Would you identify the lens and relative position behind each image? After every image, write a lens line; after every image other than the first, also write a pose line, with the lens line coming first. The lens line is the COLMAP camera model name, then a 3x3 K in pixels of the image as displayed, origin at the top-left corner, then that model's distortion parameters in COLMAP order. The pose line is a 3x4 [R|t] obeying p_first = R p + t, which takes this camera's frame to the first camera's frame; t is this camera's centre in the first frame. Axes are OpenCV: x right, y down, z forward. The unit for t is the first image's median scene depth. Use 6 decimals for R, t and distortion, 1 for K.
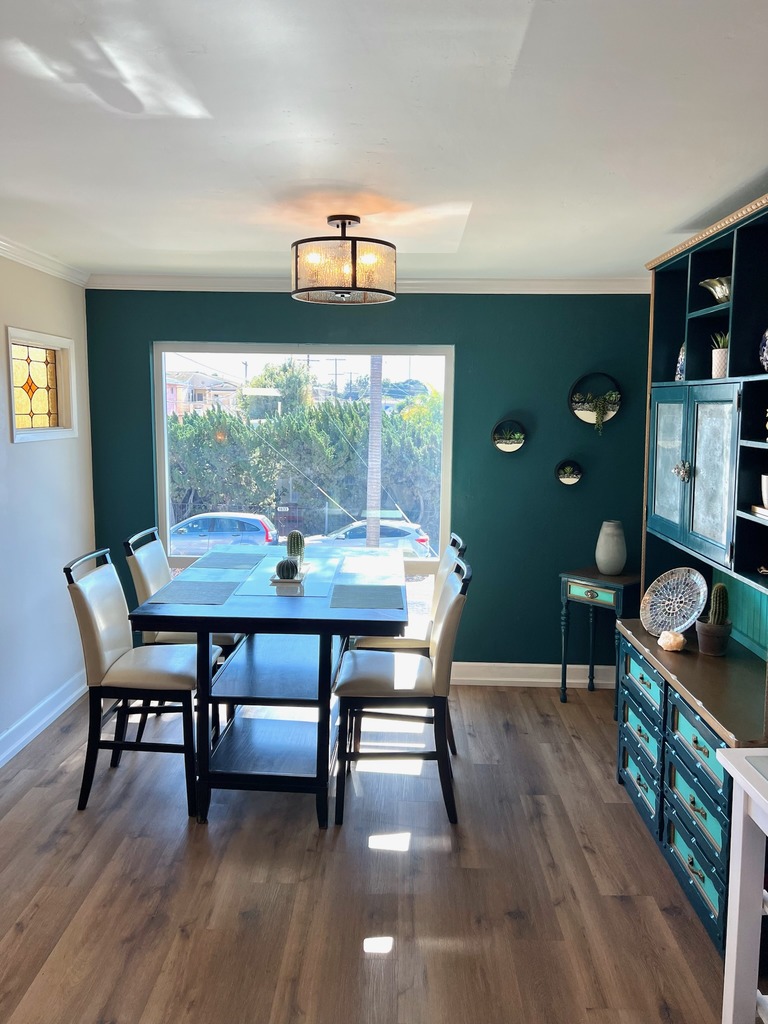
lens RADIAL K [[765.2, 0, 379.9], [0, 765.2, 508.9], [0, 0, 1]] dist [0.116404, -0.150287]
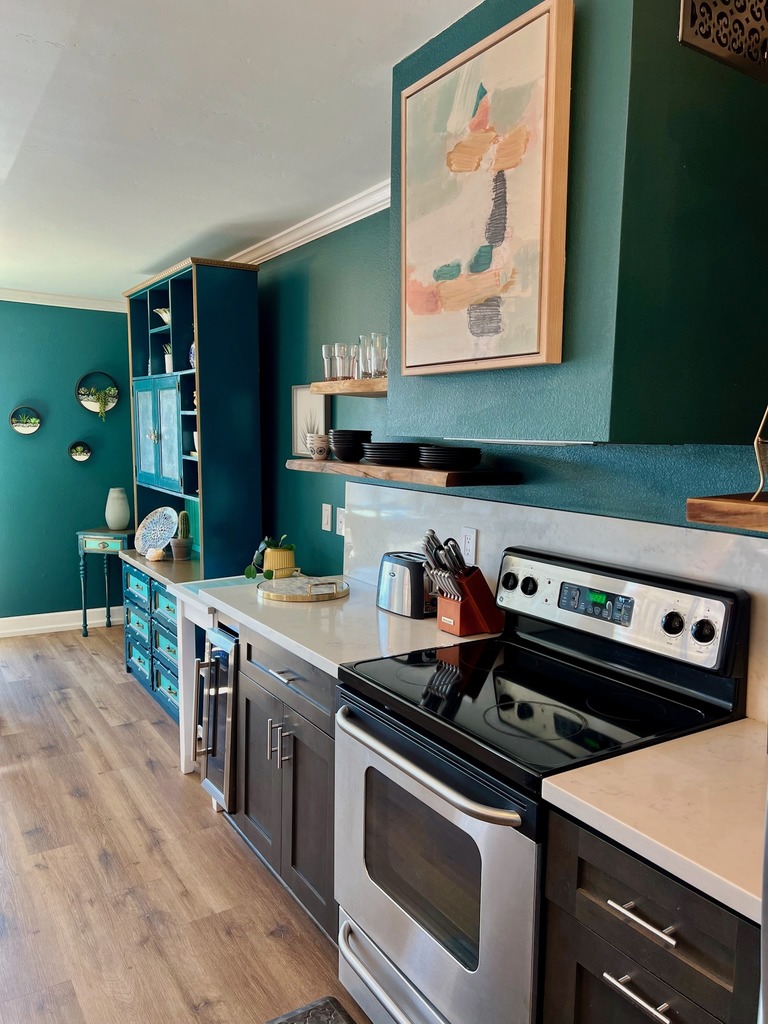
lens RADIAL K [[772.7, 0, 373.8], [0, 772.7, 506.3], [0, 0, 1]] dist [0.060045, -0.064098]
pose [[0.834481, -0.048180, 0.548927, -0.061885], [0.060940, 0.998129, -0.005035, 0.092443], [-0.547657, 0.037653, 0.835855, -0.361939]]
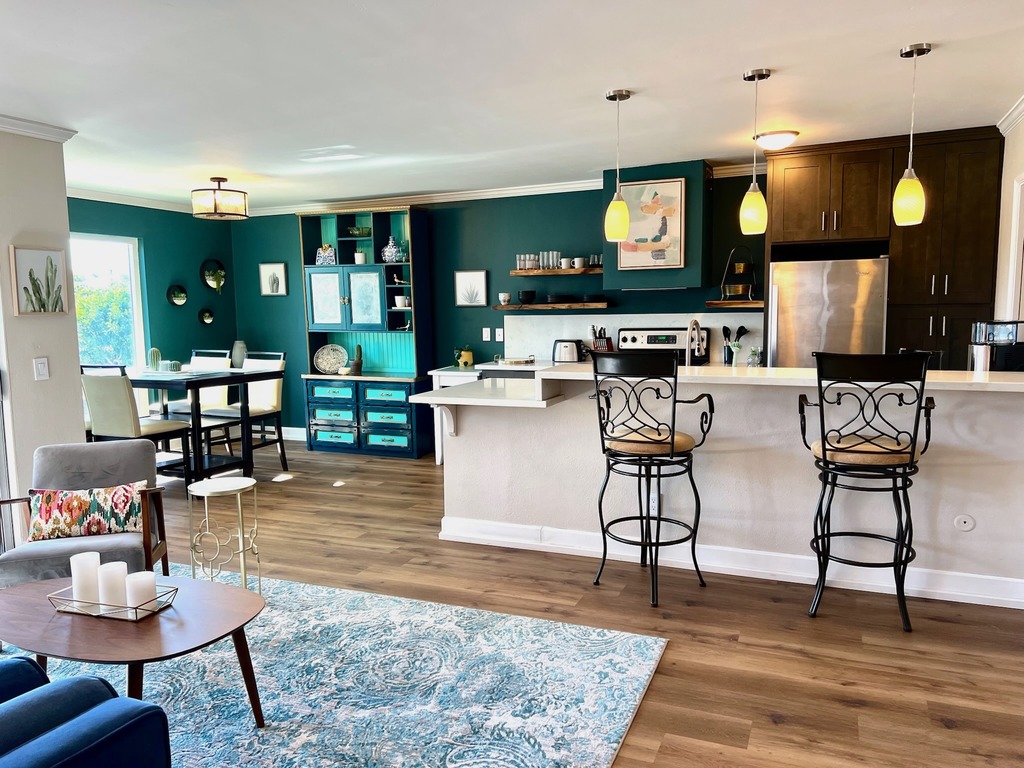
lens RADIAL K [[765.2, 0, 515.5], [0, 765.2, 390.8], [0, 0, 1]] dist [0.116404, -0.150287]
pose [[0.361810, -0.121235, 0.924335, -1.376461], [0.141710, 0.987138, 0.074003, 0.105124], [-0.921418, 0.104212, 0.374337, -0.326661]]
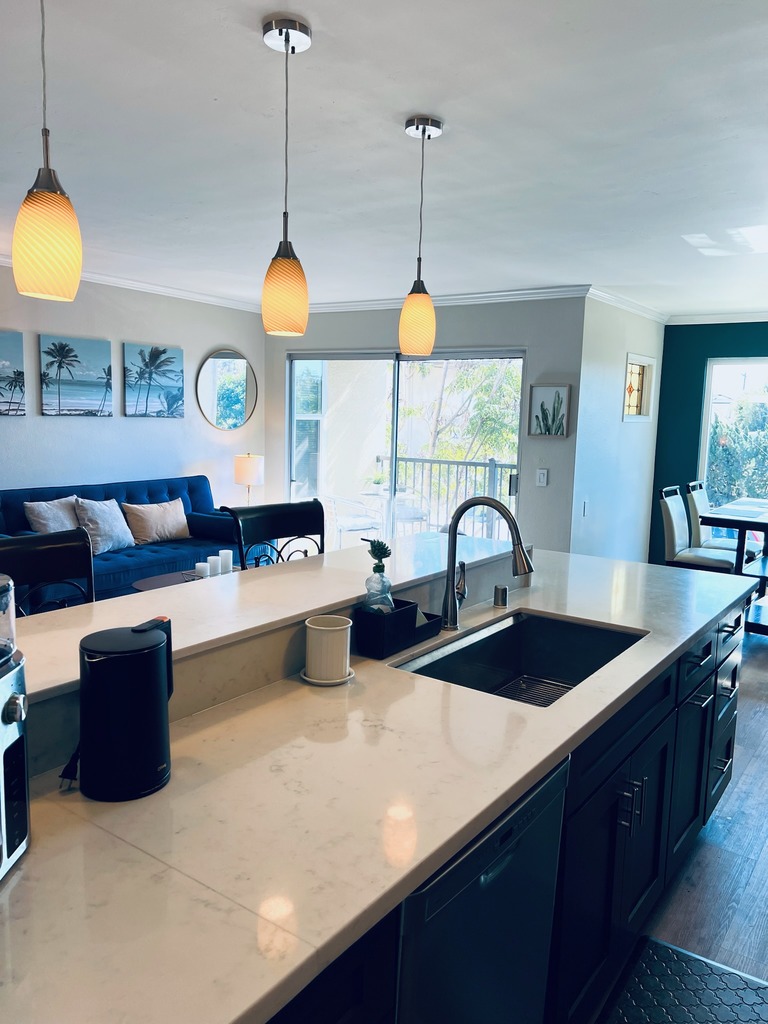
lens RADIAL K [[768.8, 0, 384.0], [0, 768.8, 512.0], [0, 0, 1]] dist [0.009336, 0.004880]
pose [[0.826761, 0.083751, -0.556284, 0.040510], [-0.091050, 0.995739, 0.014592, 0.129842], [0.555136, 0.038586, 0.830864, -0.645971]]
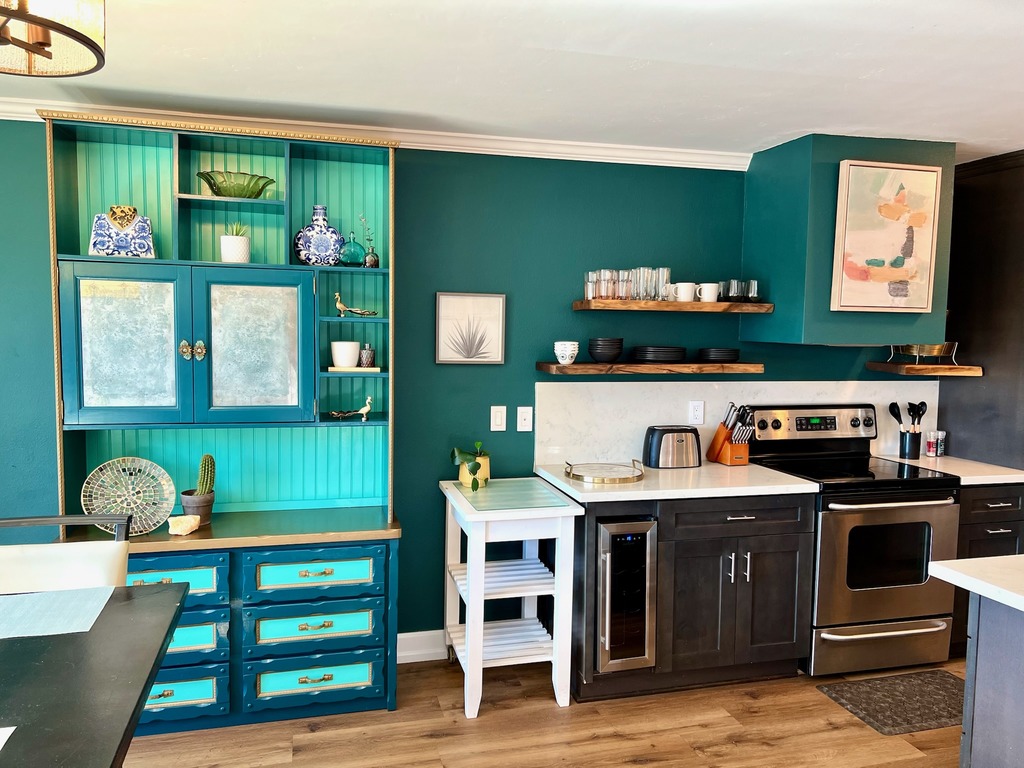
lens RADIAL K [[772.7, 0, 512.0], [0, 772.7, 384.0], [0, 0, 1]] dist [0.060045, -0.064098]
pose [[-0.290270, -0.084182, 0.953235, -0.547206], [0.108144, 0.986856, 0.120082, -0.064080], [-0.950815, 0.137943, -0.277351, 0.700050]]
